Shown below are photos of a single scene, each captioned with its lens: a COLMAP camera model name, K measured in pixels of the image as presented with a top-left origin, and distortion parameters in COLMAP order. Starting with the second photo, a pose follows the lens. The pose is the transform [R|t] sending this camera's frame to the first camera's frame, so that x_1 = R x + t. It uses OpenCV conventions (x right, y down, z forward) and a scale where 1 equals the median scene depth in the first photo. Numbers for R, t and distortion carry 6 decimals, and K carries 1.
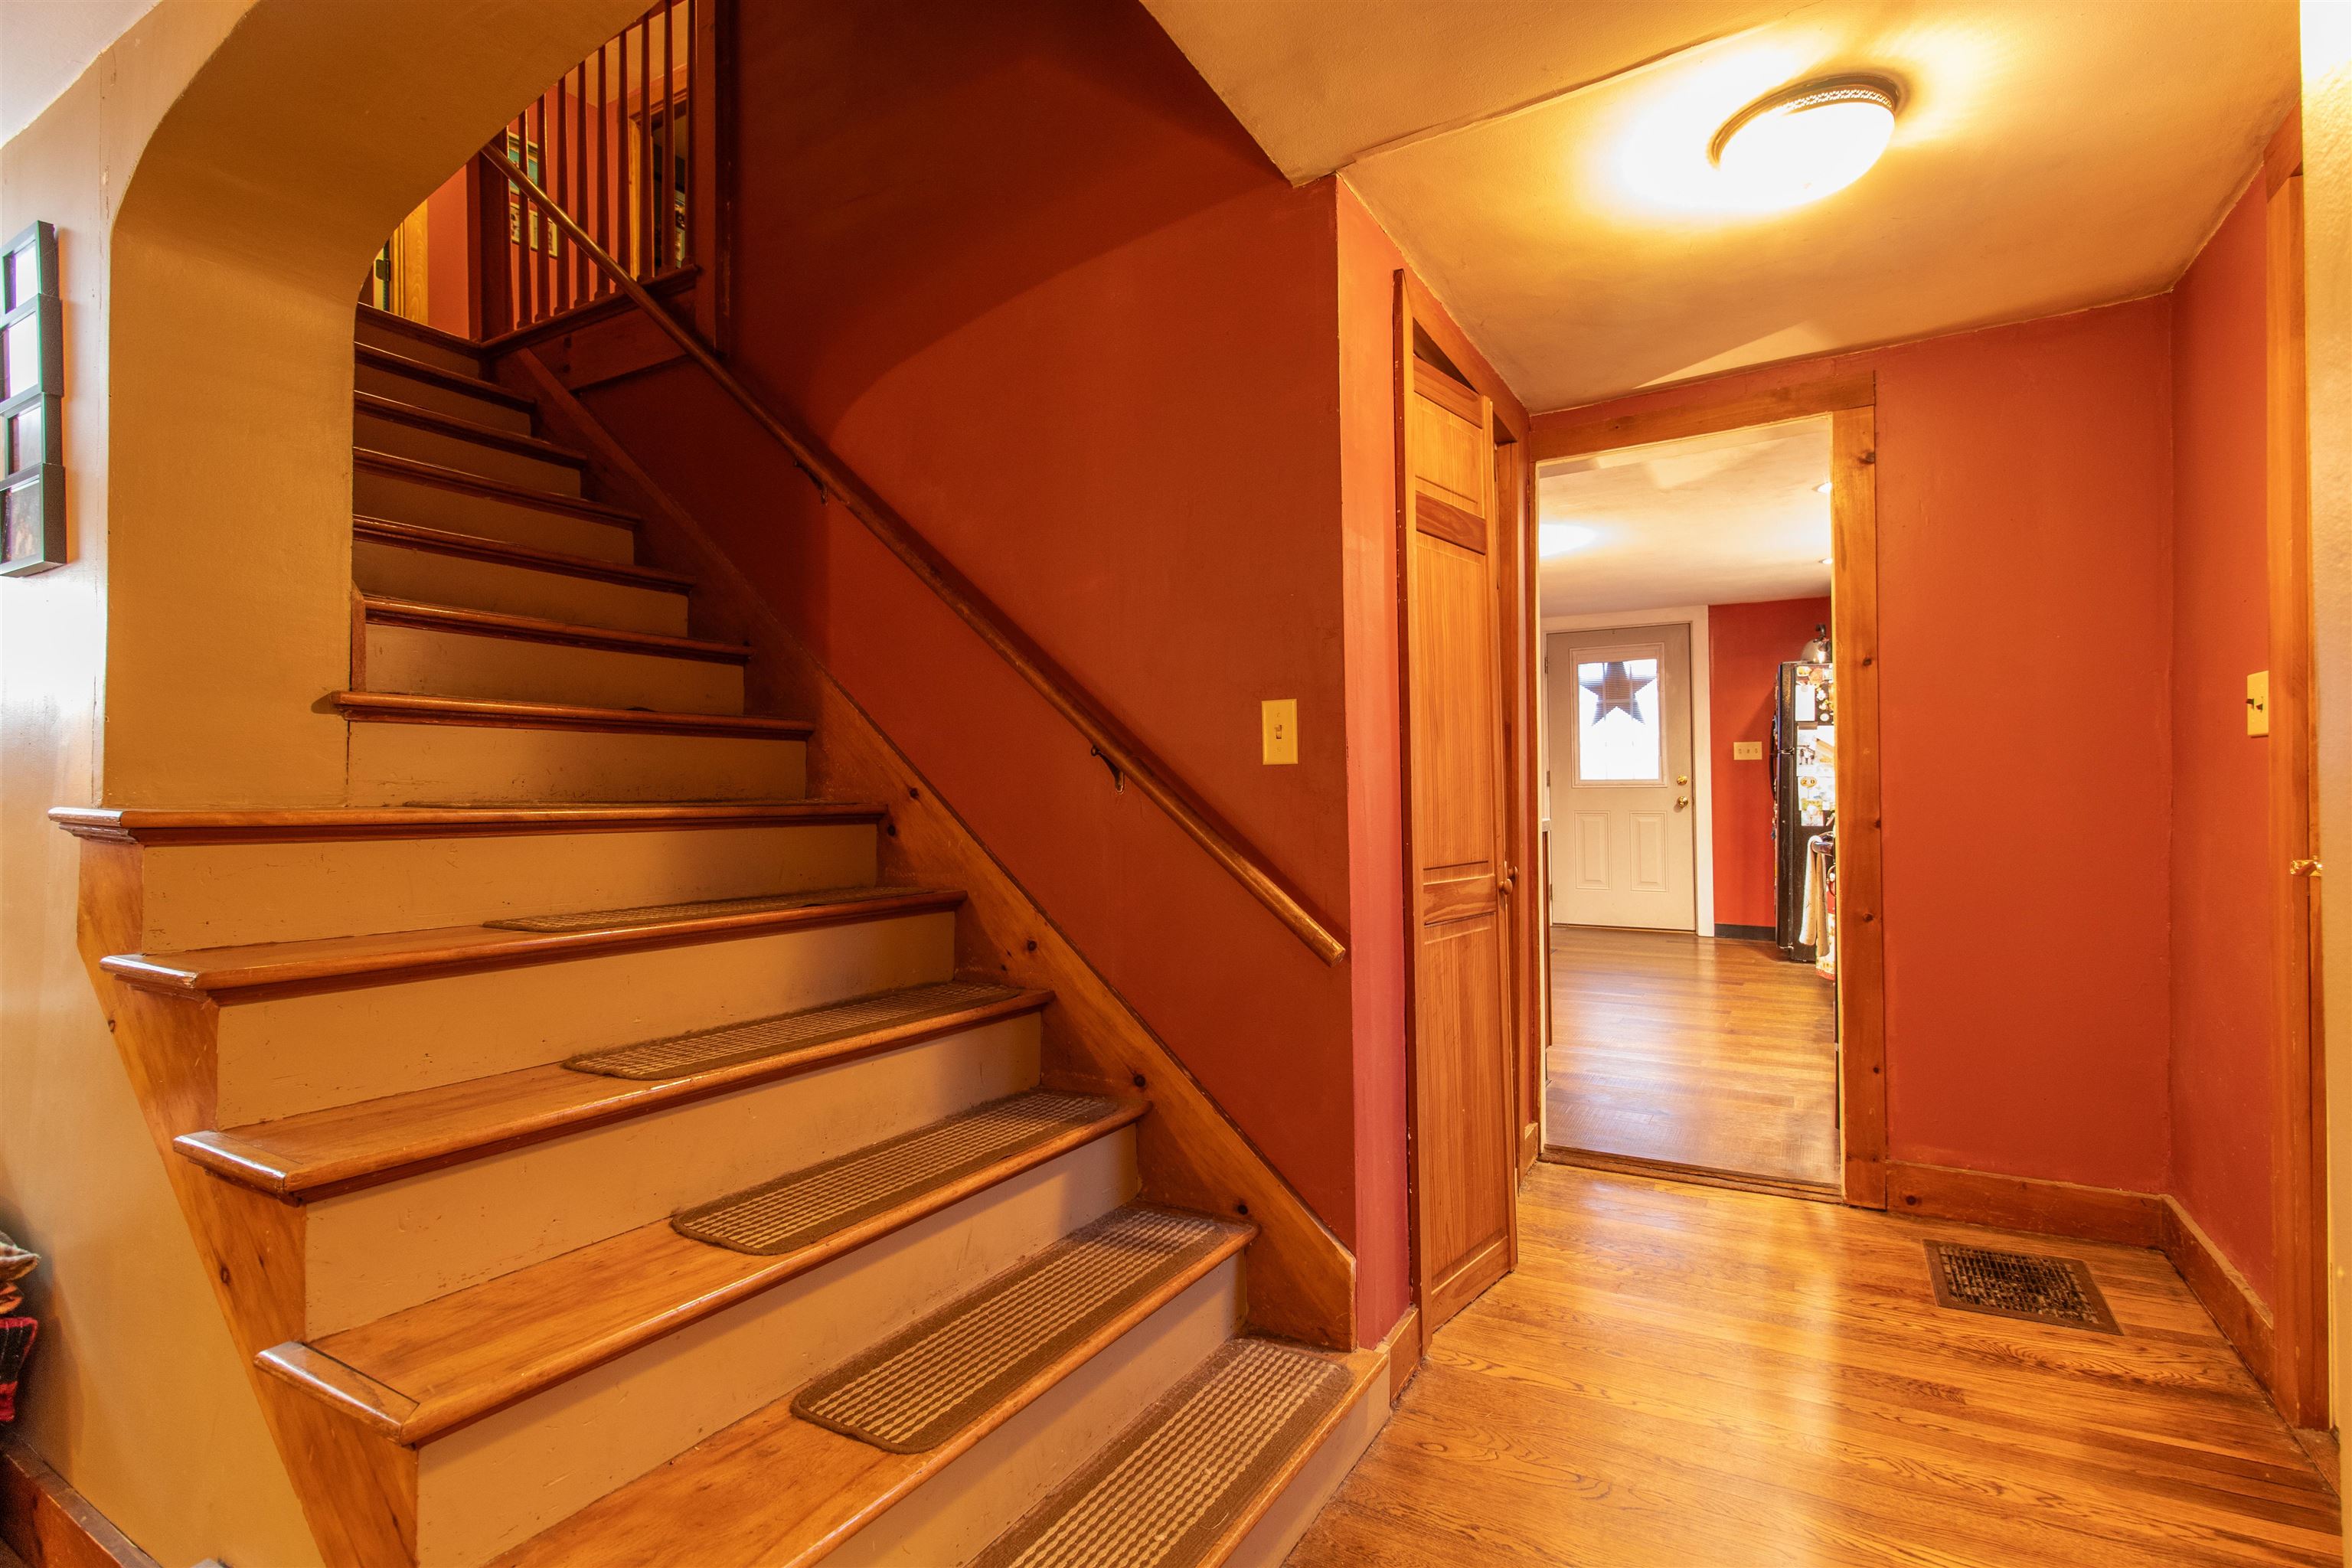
lens RADIAL K [[1107.1, 0, 1165.2], [0, 1107.1, 771.6], [0, 0, 1]] dist [0.001062, -0.000319]
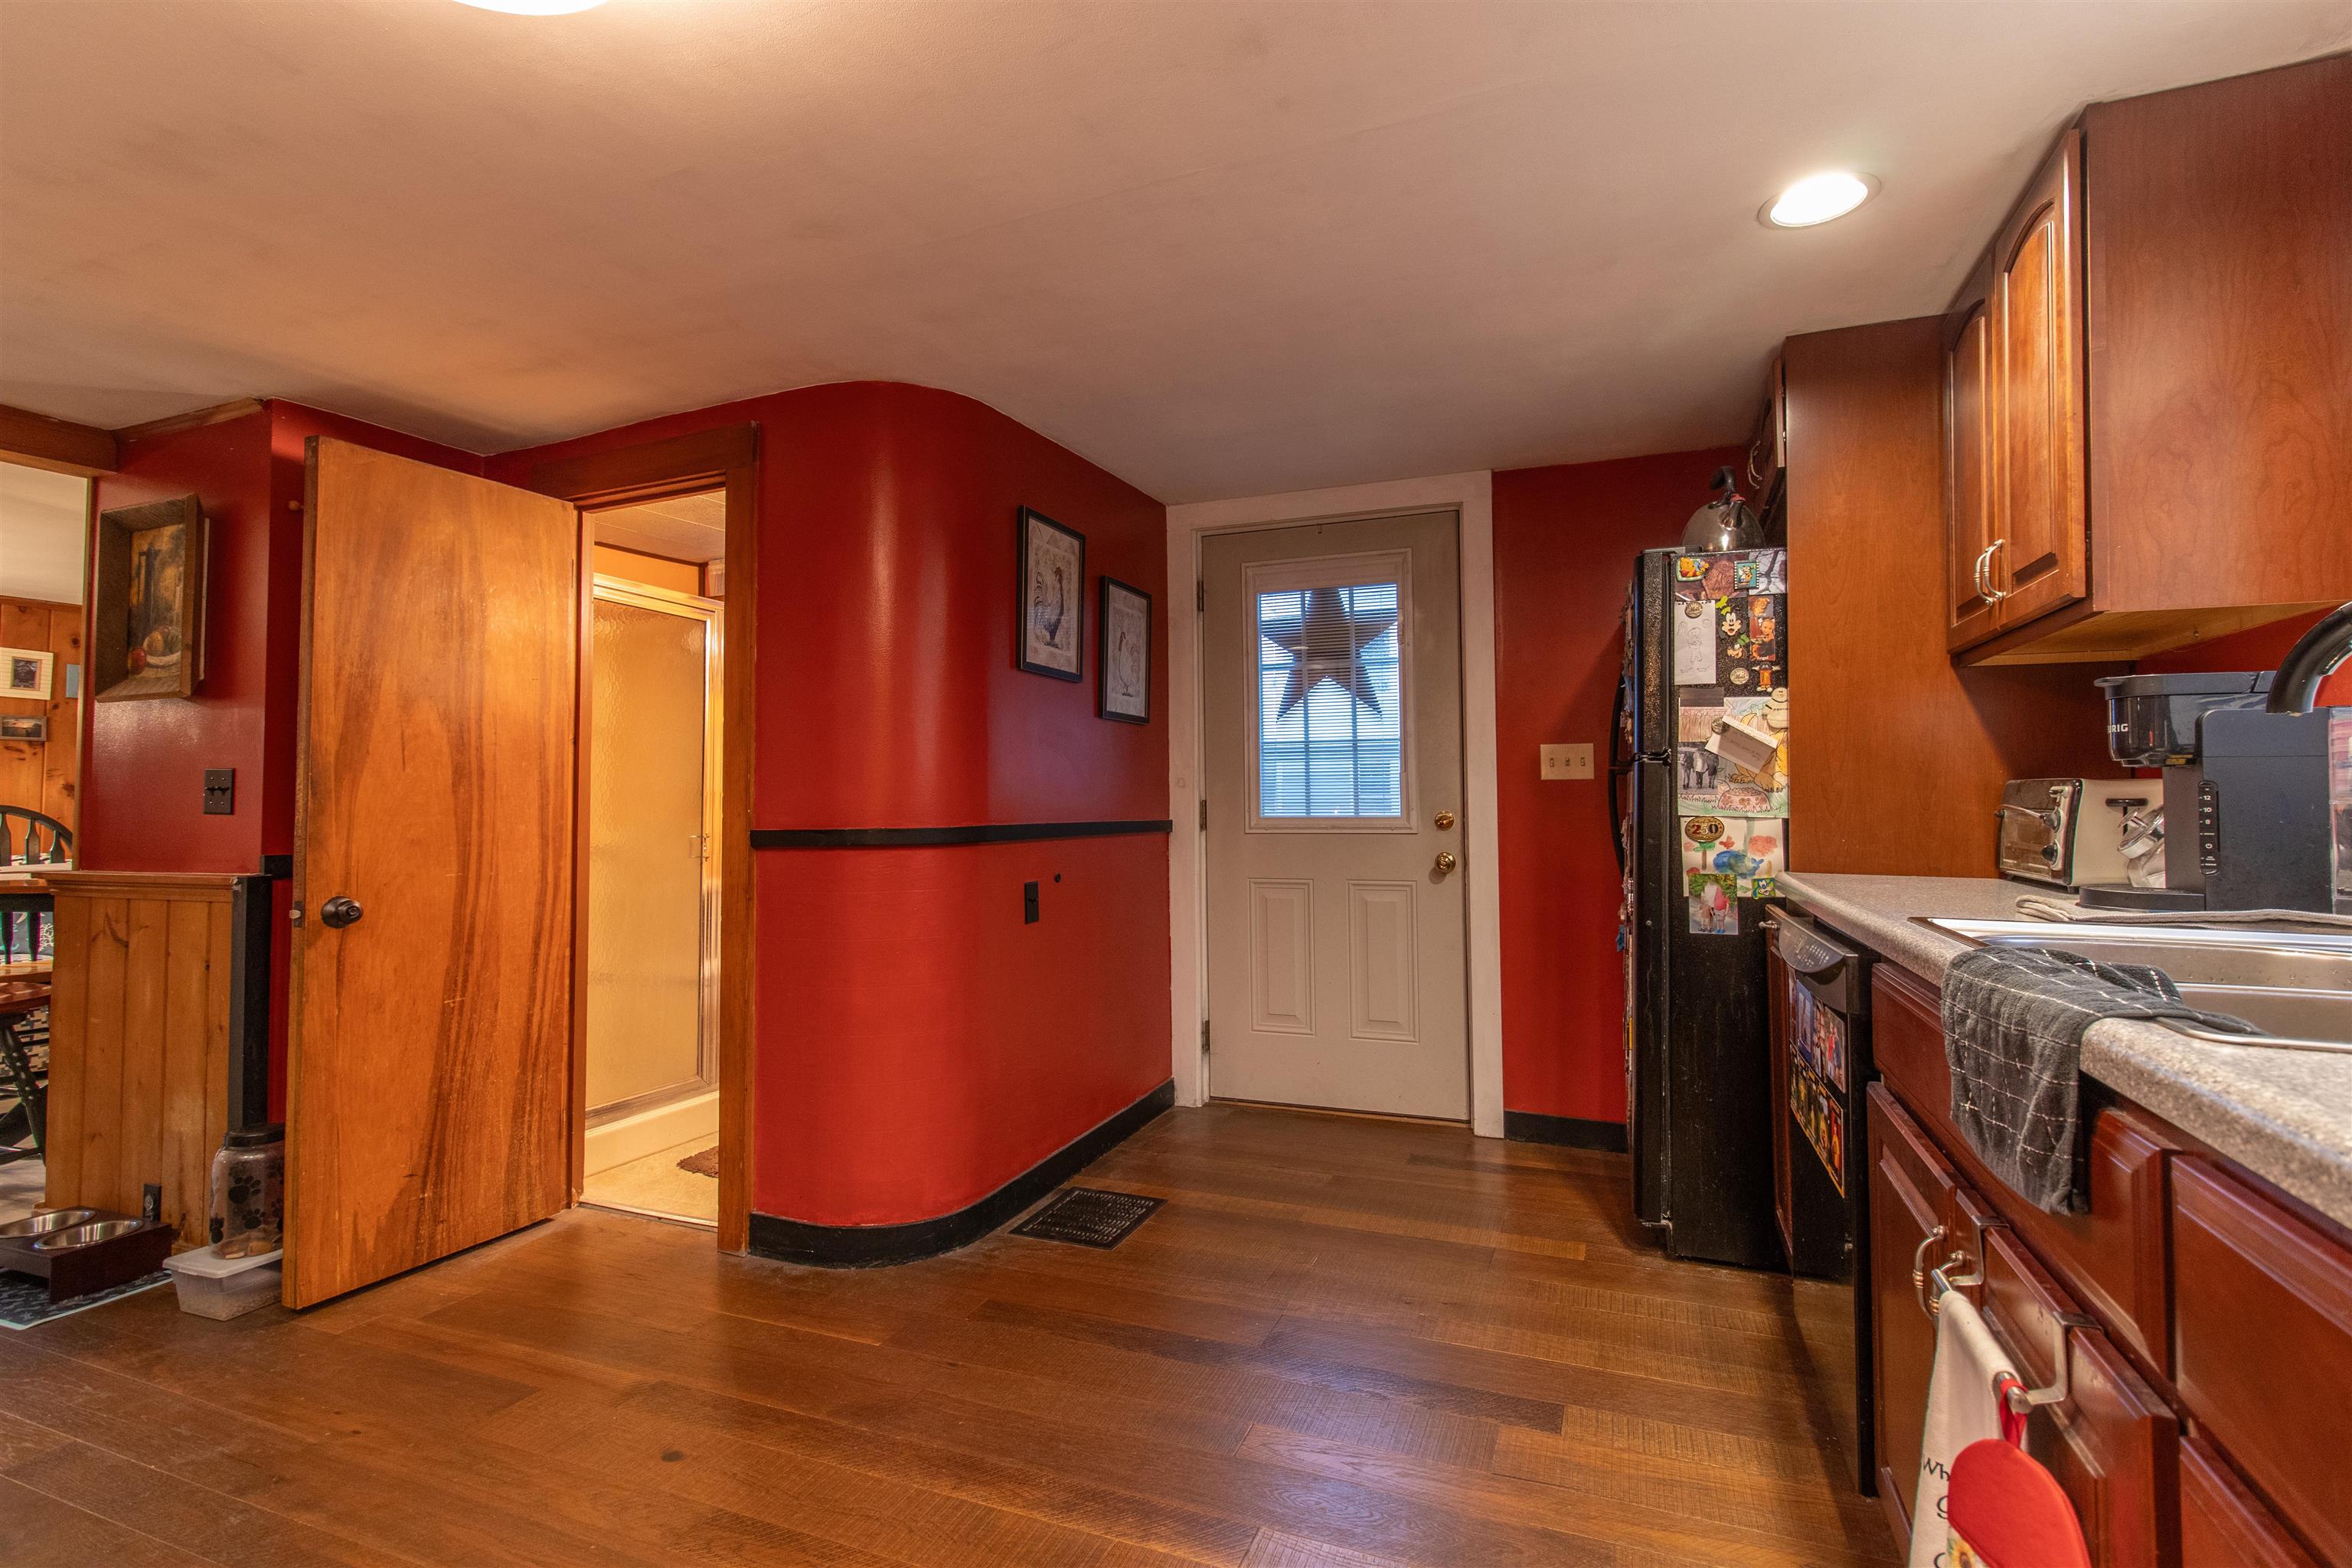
lens RADIAL K [[1083.5, 0, 1189.0], [0, 1083.5, 773.3], [0, 0, 1]] dist [0.008577, 0.000470]
pose [[0.988467, 0.009915, 0.151113, 0.286742], [-0.006351, 0.999691, -0.024052, -0.000919], [-0.151304, 0.022815, 0.988224, 0.548272]]
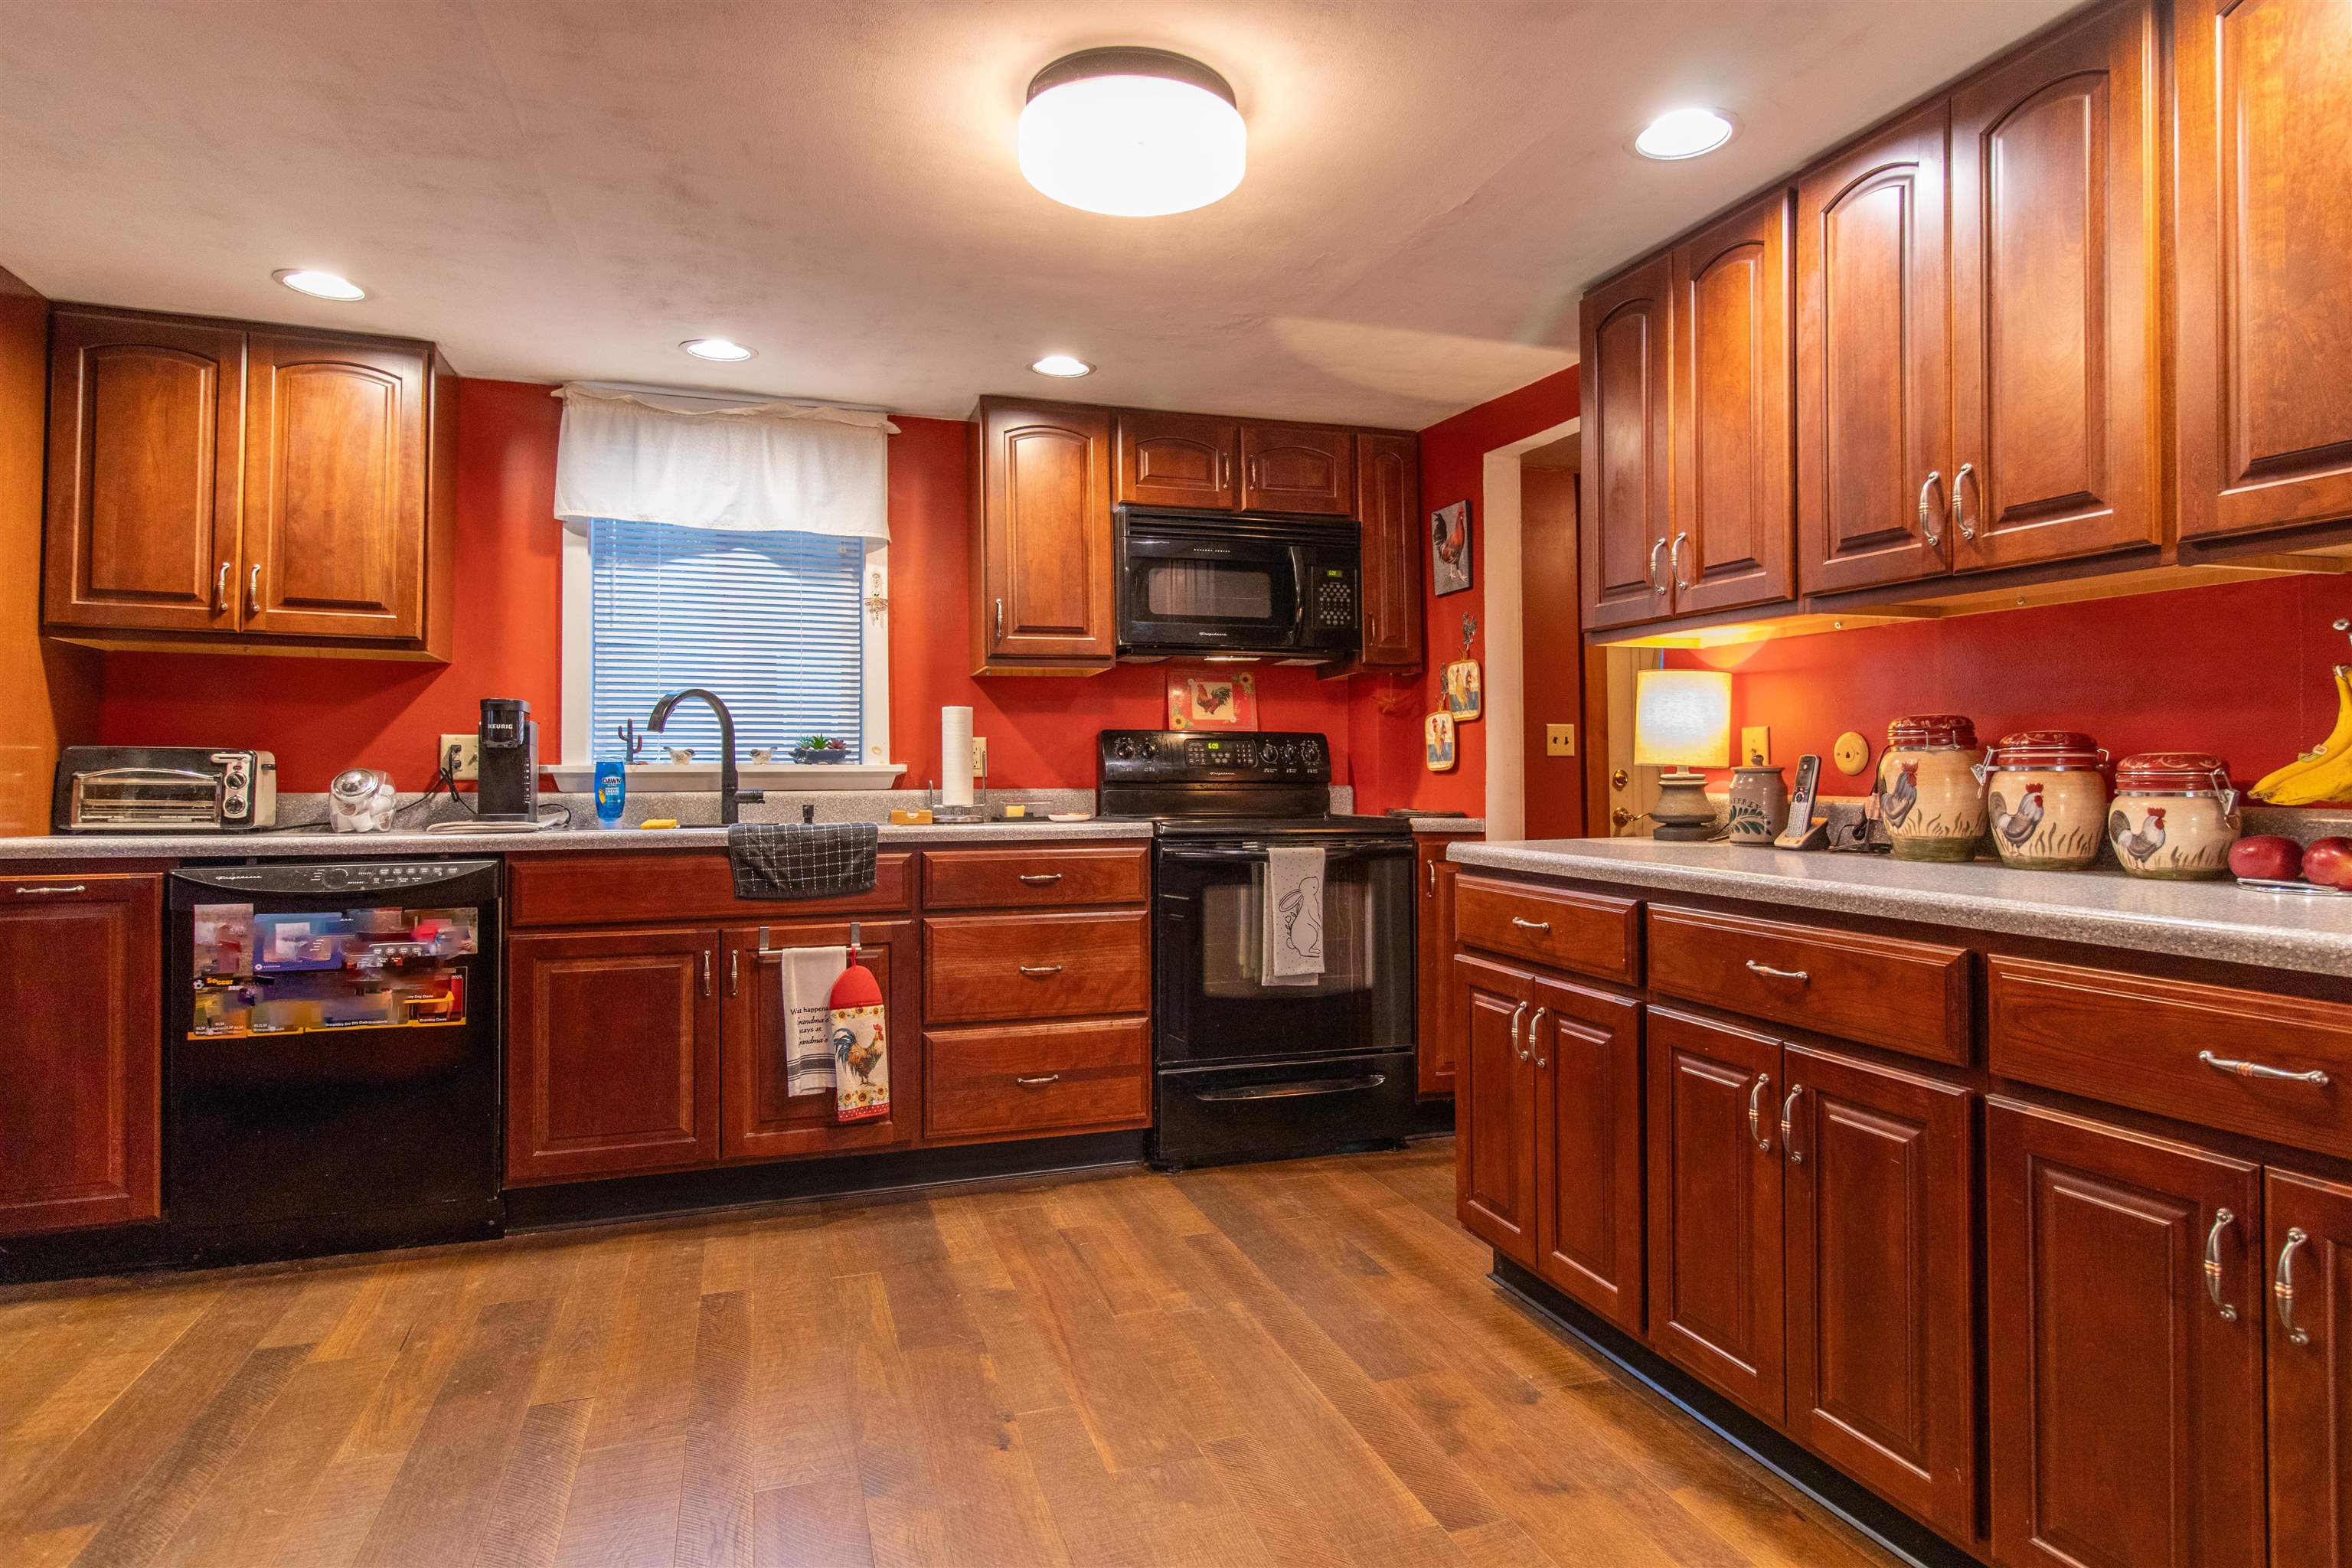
lens RADIAL K [[1294.9, 0, 1189.4], [0, 1294.9, 772.2], [0, 0, 1]] dist [0.004810, 0.001895]
pose [[-0.759203, 0.013917, 0.650705, 0.016830], [0.002023, 0.999817, -0.019024, 0.009516], [-0.650850, -0.013126, -0.759093, 0.915420]]
